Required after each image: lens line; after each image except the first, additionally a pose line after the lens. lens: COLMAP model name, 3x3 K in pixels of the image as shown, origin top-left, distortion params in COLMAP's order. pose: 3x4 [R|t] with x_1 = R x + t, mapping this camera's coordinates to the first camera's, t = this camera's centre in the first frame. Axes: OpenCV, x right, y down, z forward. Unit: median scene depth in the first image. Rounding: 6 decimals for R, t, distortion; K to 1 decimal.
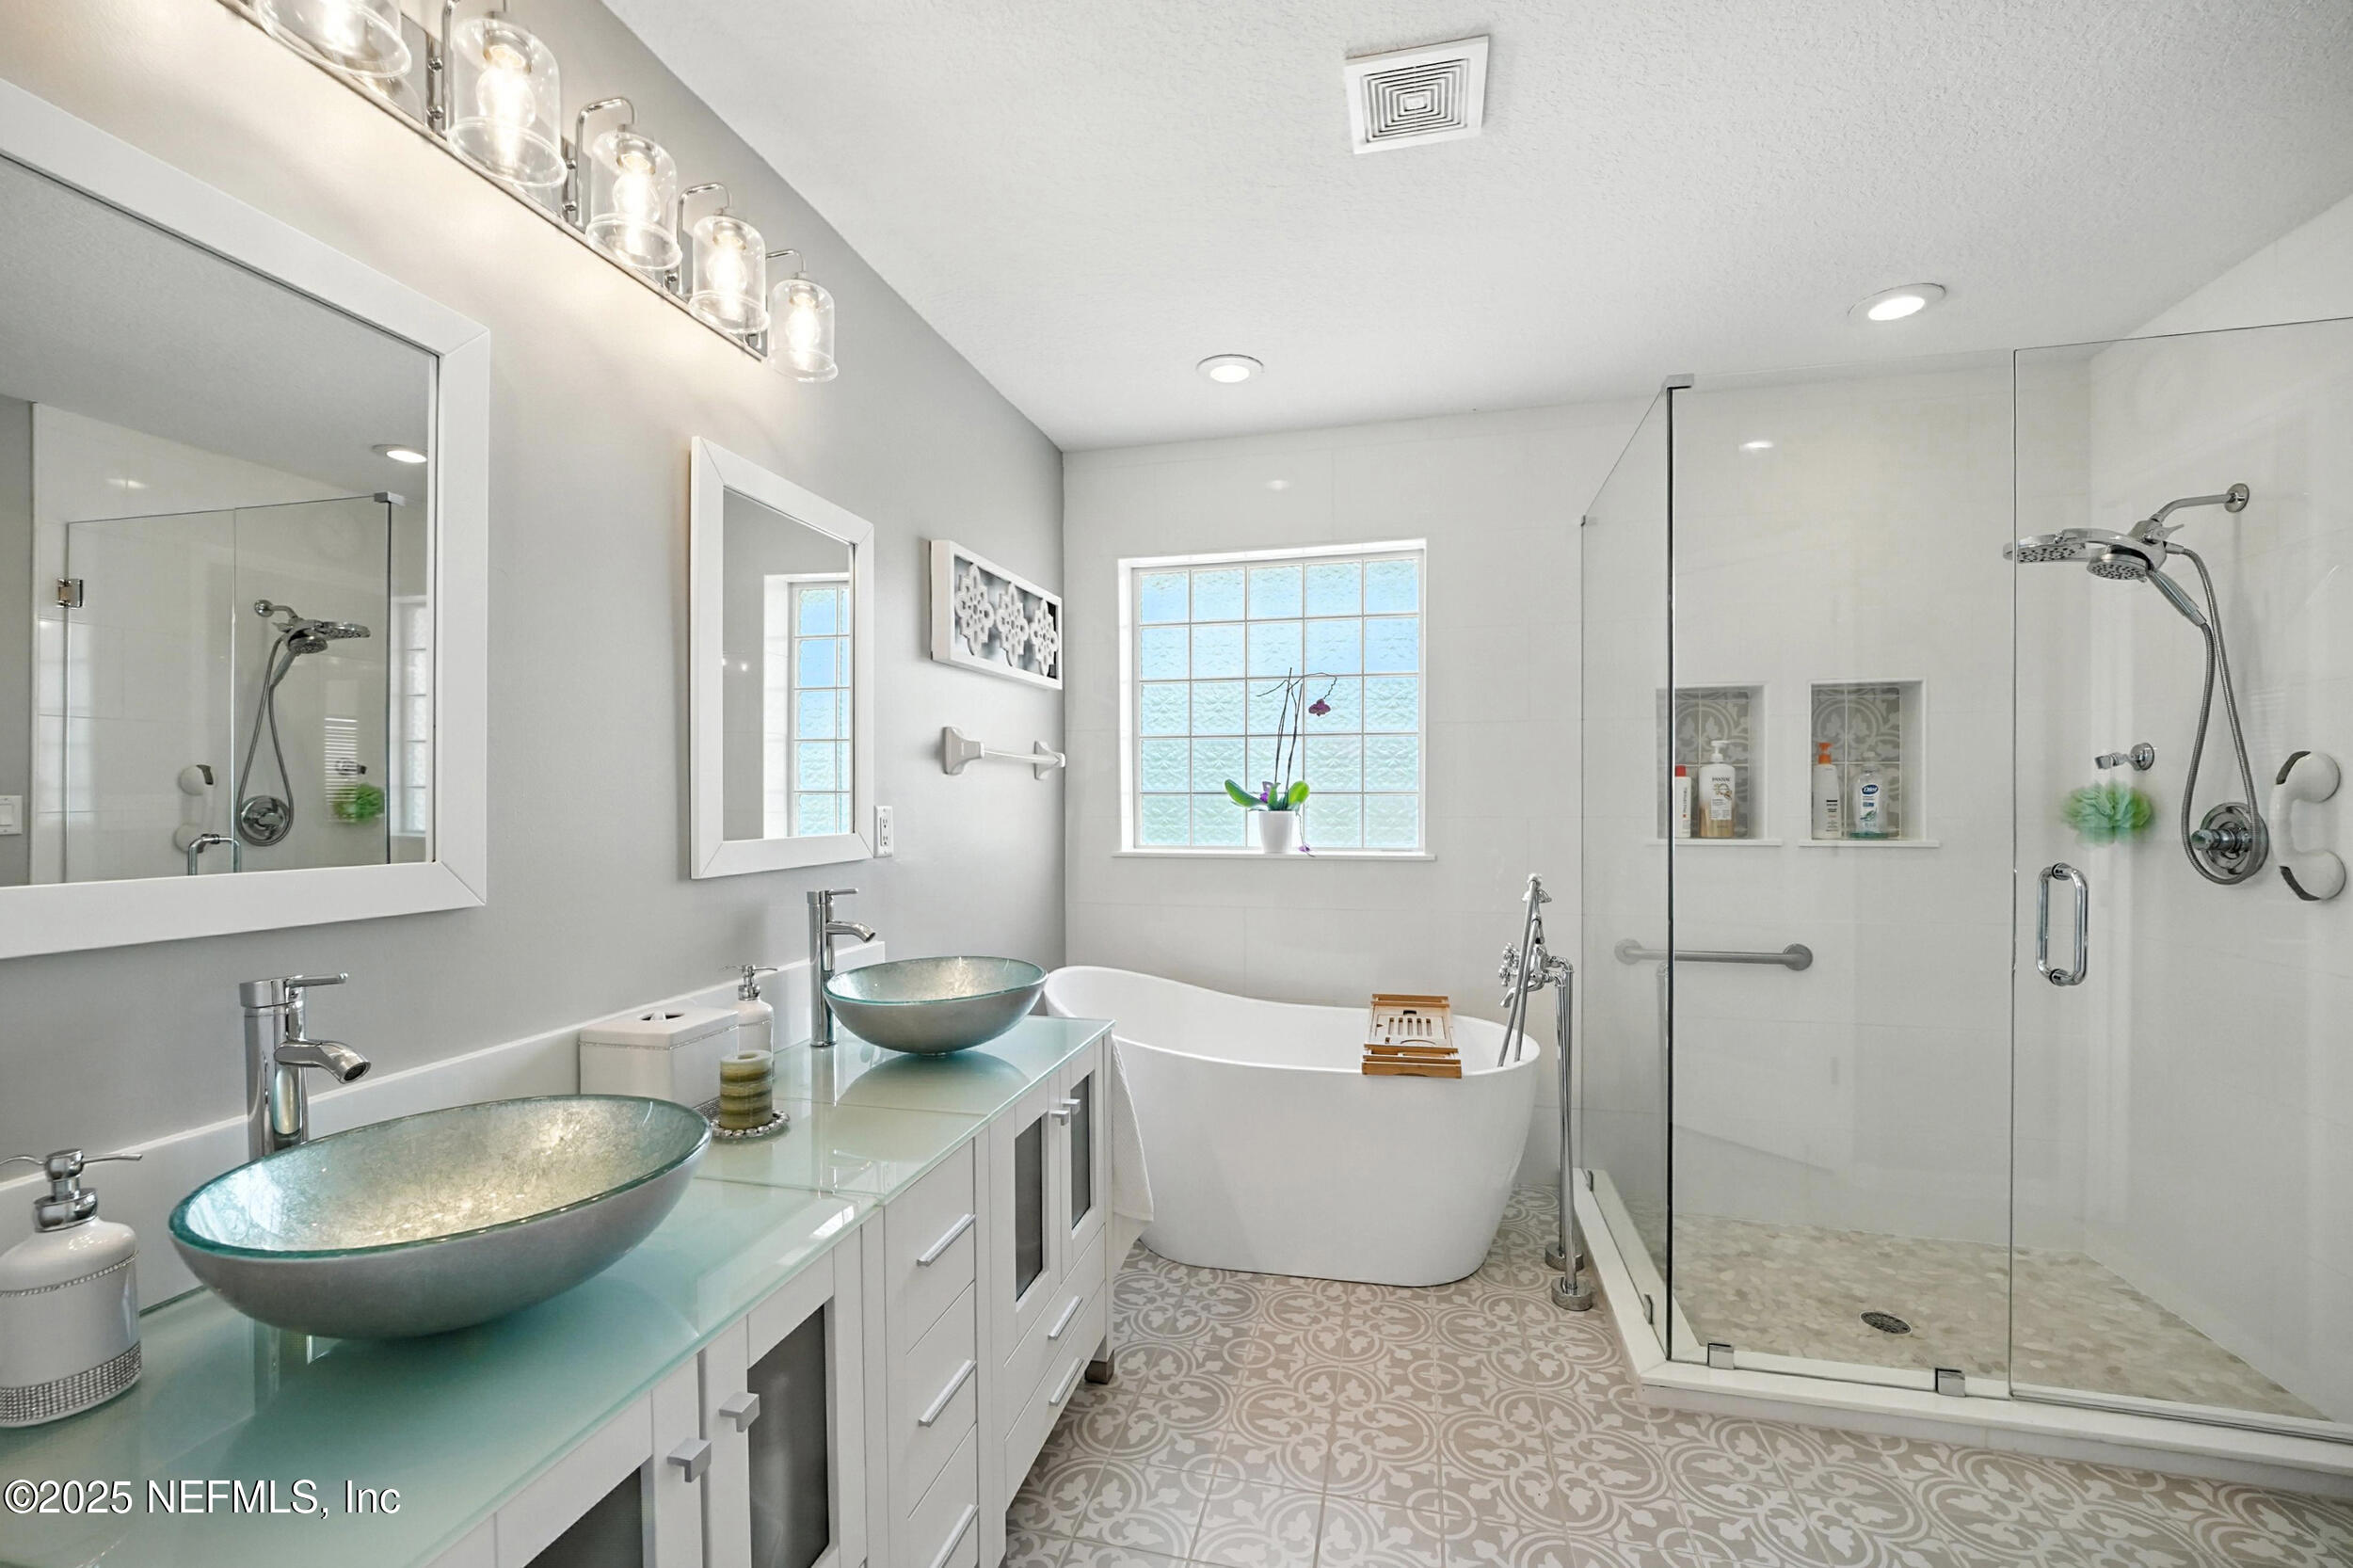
lens RADIAL K [[971.0, 0, 1174.1], [0, 971.0, 790.0], [0, 0, 1]] dist [-0.003337, 0.000045]
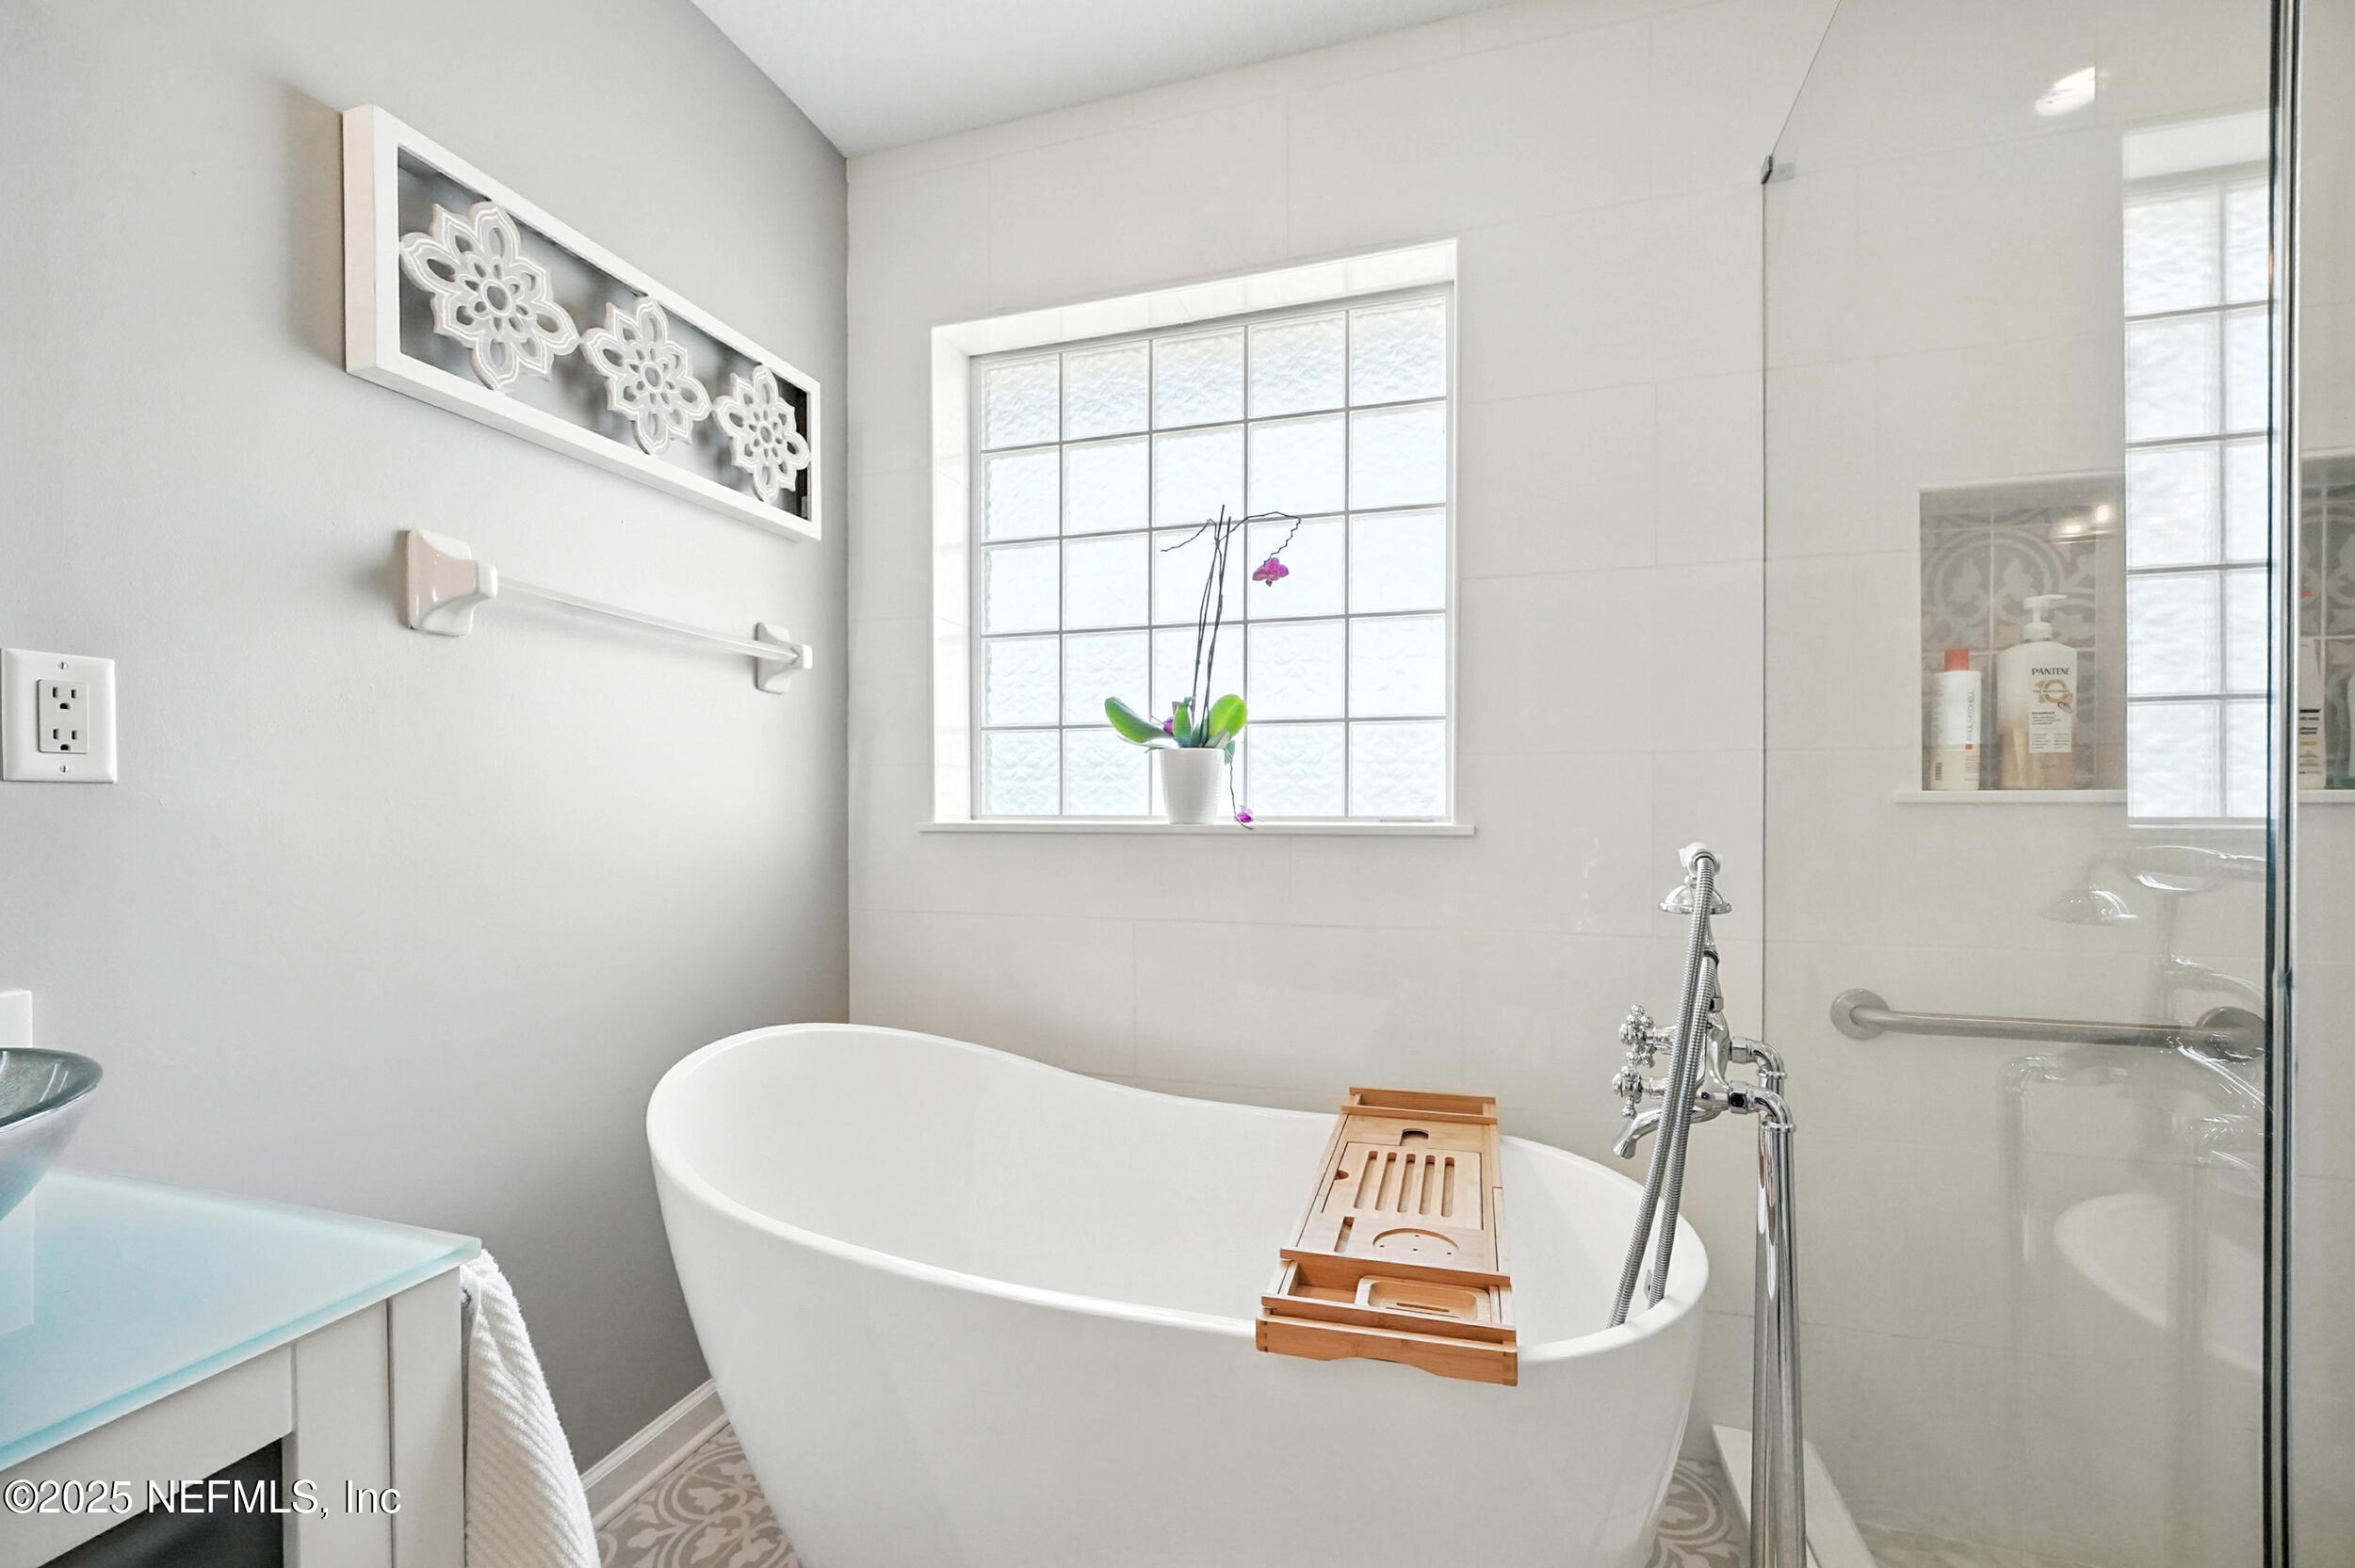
lens RADIAL K [[971.7, 0, 1175.1], [0, 971.7, 790.0], [0, 0, 1]] dist [-0.003337, 0.000045]
pose [[0.998127, 0.001741, -0.061148, 0.138759], [-0.002504, 0.999920, -0.012404, 0.055570], [0.061122, 0.012534, 0.998052, 0.457293]]
